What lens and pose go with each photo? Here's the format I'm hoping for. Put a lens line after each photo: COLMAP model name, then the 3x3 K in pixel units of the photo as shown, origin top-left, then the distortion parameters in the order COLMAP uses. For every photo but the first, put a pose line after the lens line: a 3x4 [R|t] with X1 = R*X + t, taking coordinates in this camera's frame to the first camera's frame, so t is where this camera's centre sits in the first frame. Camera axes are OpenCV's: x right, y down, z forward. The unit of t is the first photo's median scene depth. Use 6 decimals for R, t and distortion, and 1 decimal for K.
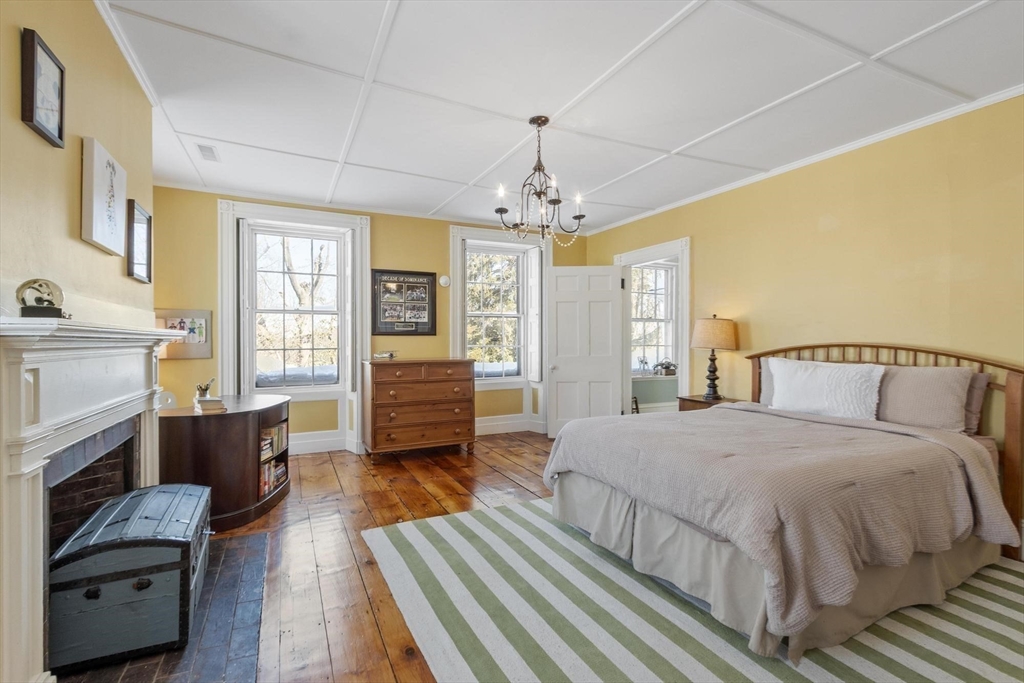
lens RADIAL K [[454.7, 0, 512.0], [0, 454.7, 341.5], [0, 0, 1]] dist [-0.001741, -0.000575]
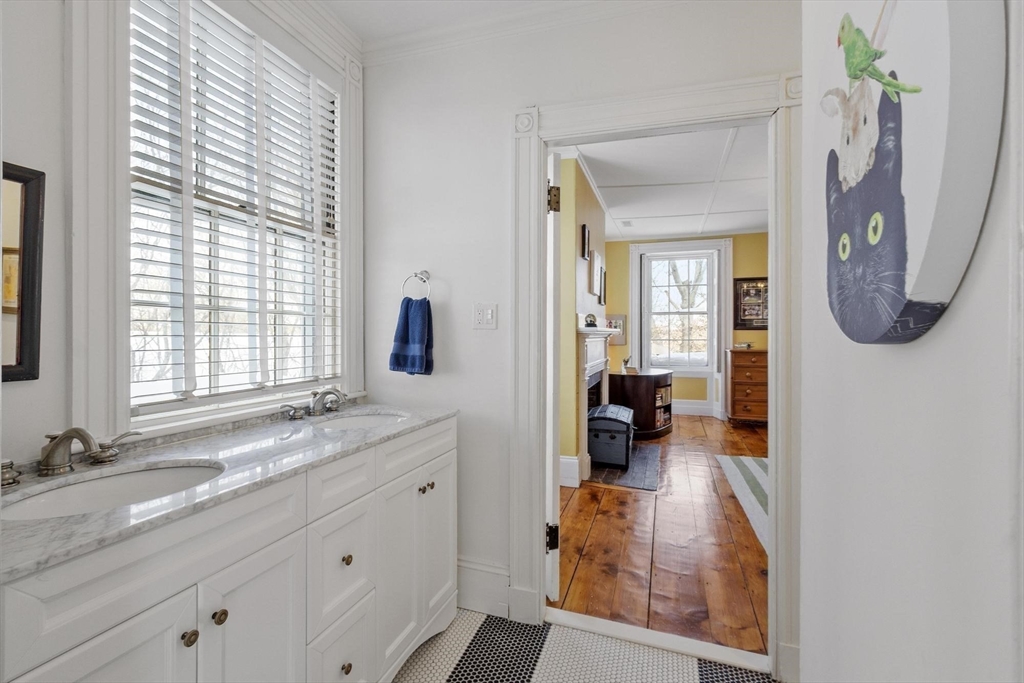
lens RADIAL K [[451.2, 0, 510.5], [0, 451.2, 334.7], [0, 0, 1]] dist [0.007848, 0.000045]
pose [[0.696045, 0.005072, -0.717980, 0.232837], [-0.002771, 0.999987, 0.004378, -0.004853], [0.717993, -0.001058, 0.696050, -0.471436]]
